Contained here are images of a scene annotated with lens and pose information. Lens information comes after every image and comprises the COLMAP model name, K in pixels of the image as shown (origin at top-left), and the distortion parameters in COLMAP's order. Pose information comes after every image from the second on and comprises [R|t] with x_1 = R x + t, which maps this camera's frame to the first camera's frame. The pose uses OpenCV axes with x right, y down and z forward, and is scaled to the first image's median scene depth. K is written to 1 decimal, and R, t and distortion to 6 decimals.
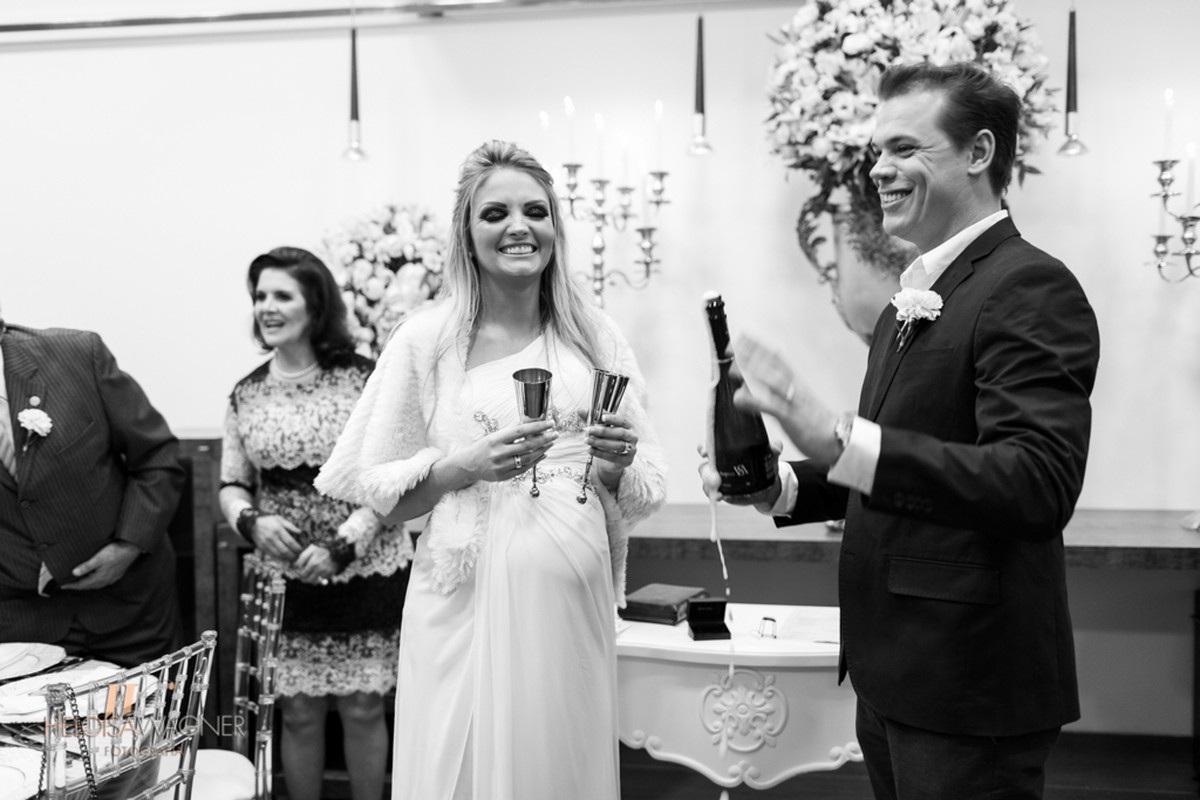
lens RADIAL K [[1153.6, 0, 610.8], [0, 1153.6, 390.8], [0, 0, 1]] dist [0.019393, 0.000000]
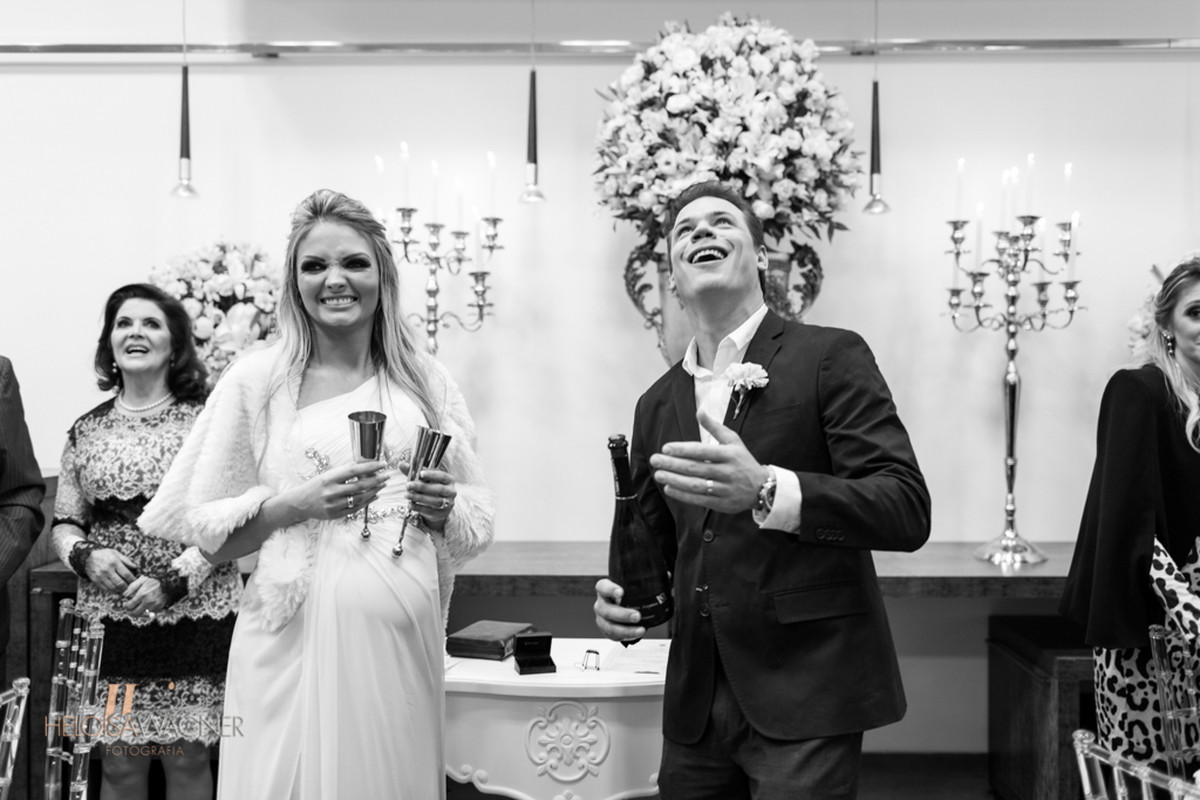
lens RADIAL K [[1153.6, 0, 605.9], [0, 1153.6, 394.2], [0, 0, 1]] dist [0.019393, 0.000000]
pose [[0.991221, 0.005810, 0.132085, 0.007470], [-0.002162, 0.999613, -0.027744, -0.004503], [-0.132195, 0.027215, 0.990850, -0.030092]]
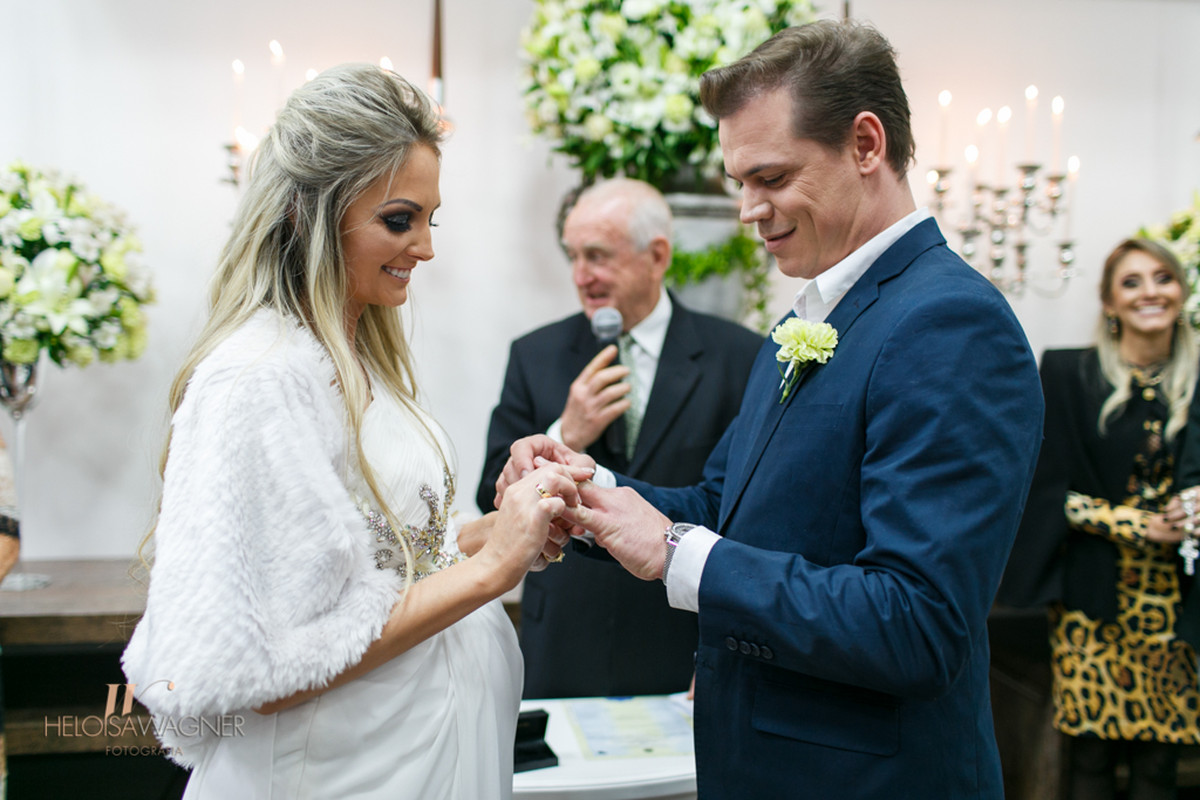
lens RADIAL K [[1153.6, 0, 591.7], [0, 1153.6, 392.4], [0, 0, 1]] dist [0.019393, 0.000000]
pose [[0.954254, -0.001494, 0.298994, -0.068927], [0.000719, 0.999996, 0.002704, -0.020904], [-0.298997, -0.002365, 0.954251, 0.195412]]
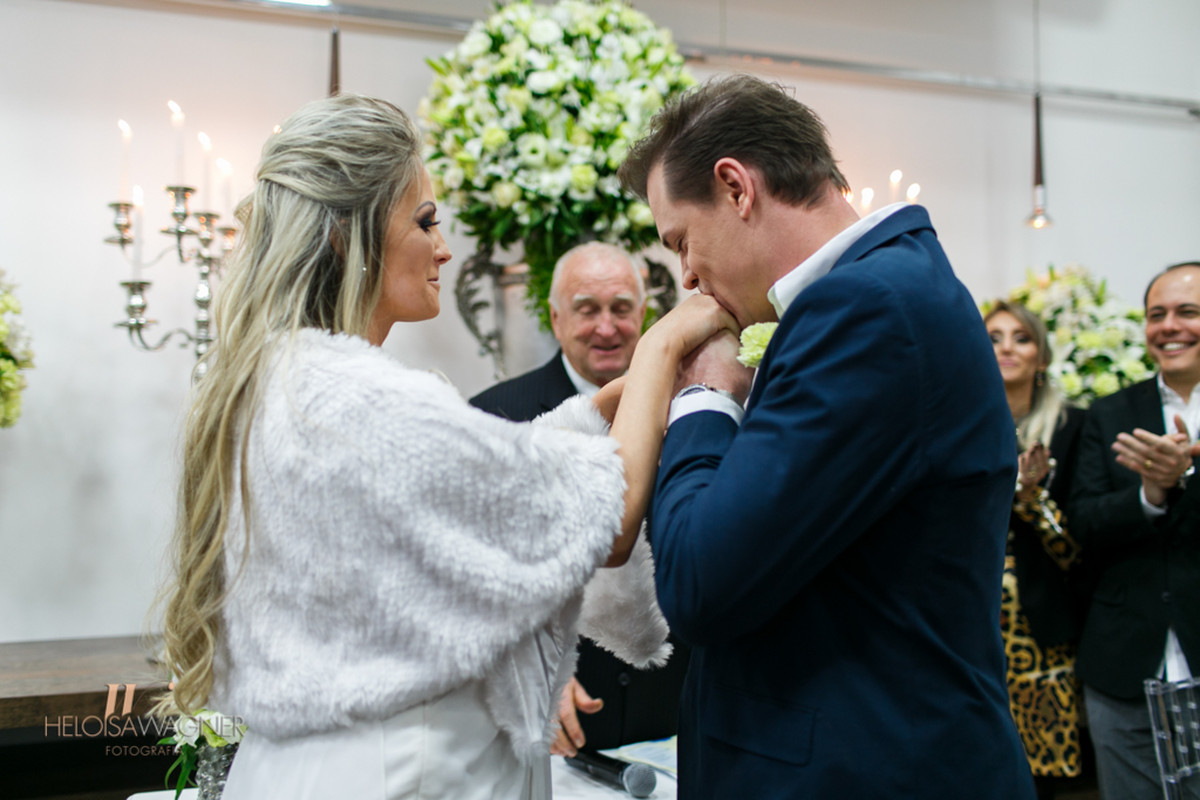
lens RADIAL K [[1153.6, 0, 605.3], [0, 1153.6, 396.0], [0, 0, 1]] dist [0.019393, 0.000000]
pose [[0.888378, 0.017411, 0.458782, -0.135433], [0.017116, 0.997330, -0.070992, -0.000433], [-0.458793, 0.070921, 0.885708, 0.210283]]
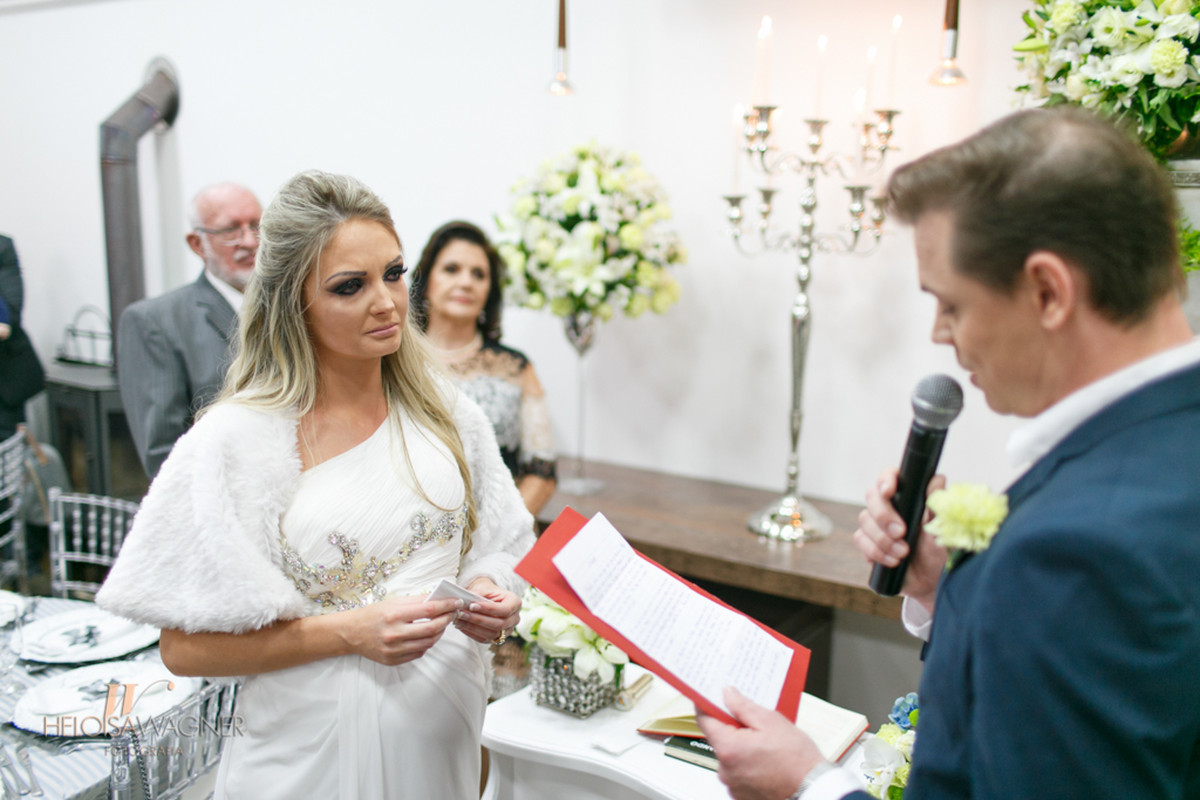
lens RADIAL K [[1153.6, 0, 597.7], [0, 1153.6, 395.6], [0, 0, 1]] dist [0.019393, 0.000000]
pose [[0.901087, 0.095552, -0.422979, 0.226737], [-0.037088, 0.988829, 0.144369, -0.110983], [0.432049, -0.114402, 0.894565, 0.210841]]
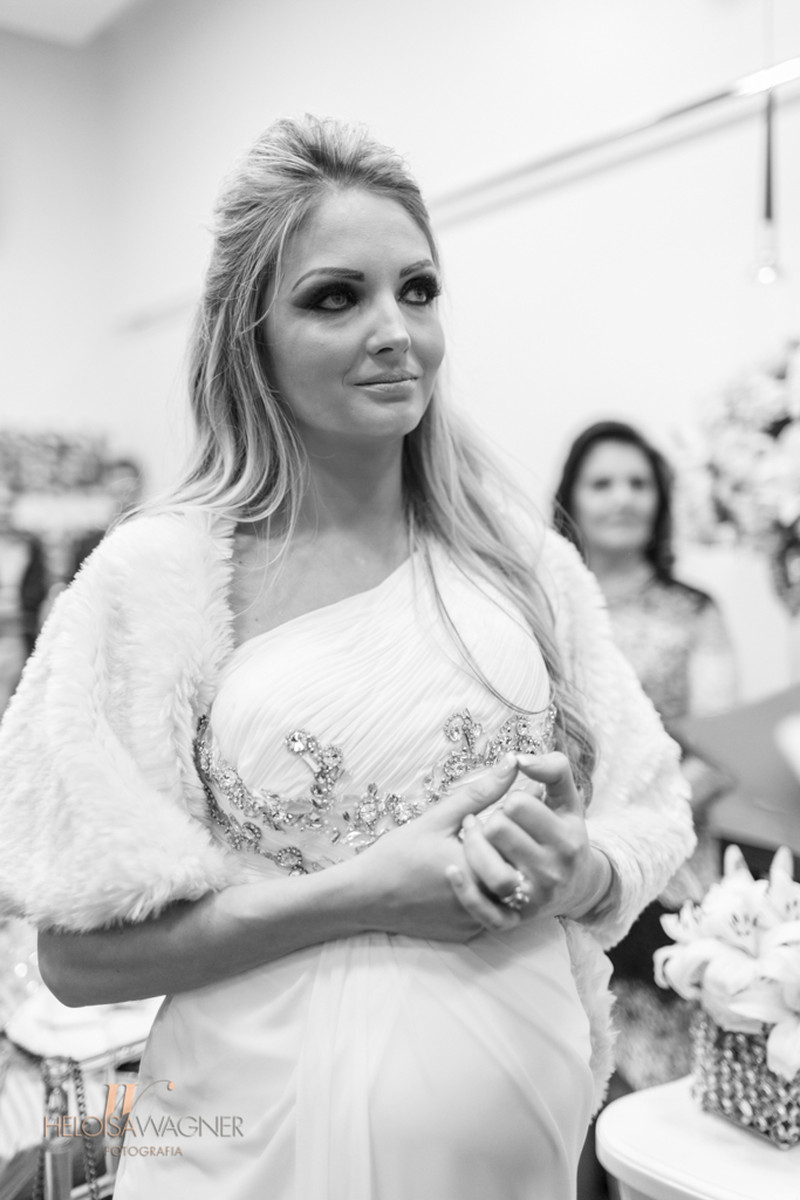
lens RADIAL K [[1153.6, 0, 408.4], [0, 1153.6, 608.2], [0, 0, 1]] dist [0.019393, 0.000000]
pose [[0.697582, 0.035429, -0.715629, 0.144580], [-0.027605, 0.999364, 0.022567, -0.021994], [0.715973, 0.004013, 0.698116, 0.407168]]
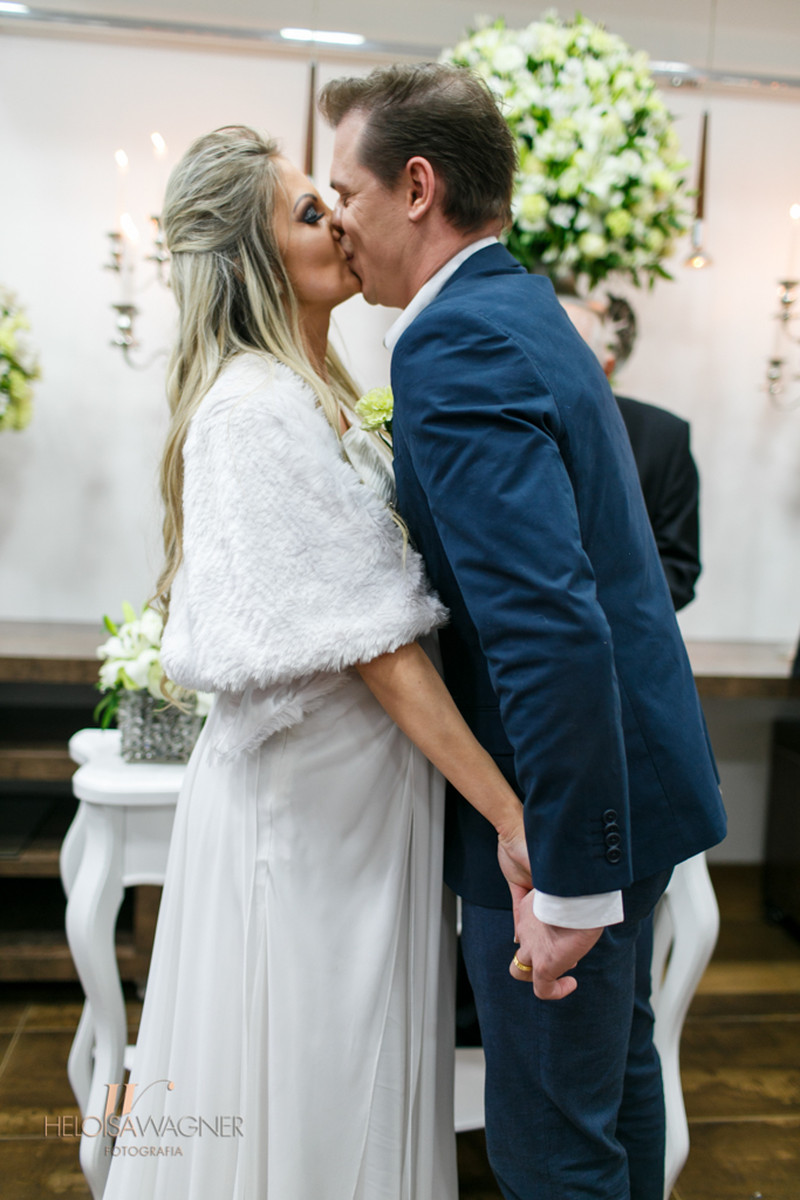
lens RADIAL K [[1153.6, 0, 410.3], [0, 1153.6, 586.1], [0, 0, 1]] dist [0.019393, 0.000000]
pose [[0.964676, 0.026385, 0.262115, -0.074050], [-0.040004, 0.998105, 0.046760, 0.023913], [-0.260384, -0.055593, 0.963903, 0.135390]]
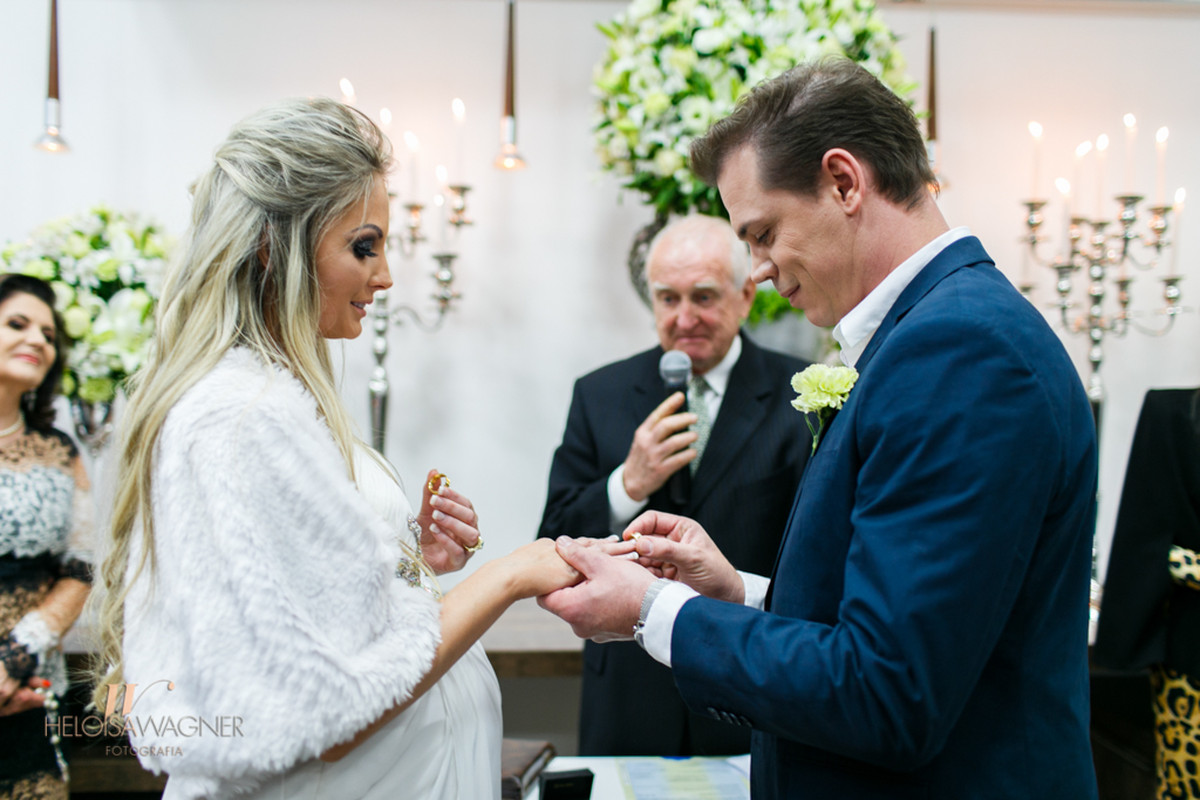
lens RADIAL K [[1153.6, 0, 595.9], [0, 1153.6, 392.0], [0, 0, 1]] dist [0.019393, 0.000000]
pose [[0.976853, 0.012341, 0.213555, -0.037957], [-0.005411, 0.999441, -0.033004, -0.021017], [-0.213843, 0.031085, 0.976373, 0.209767]]
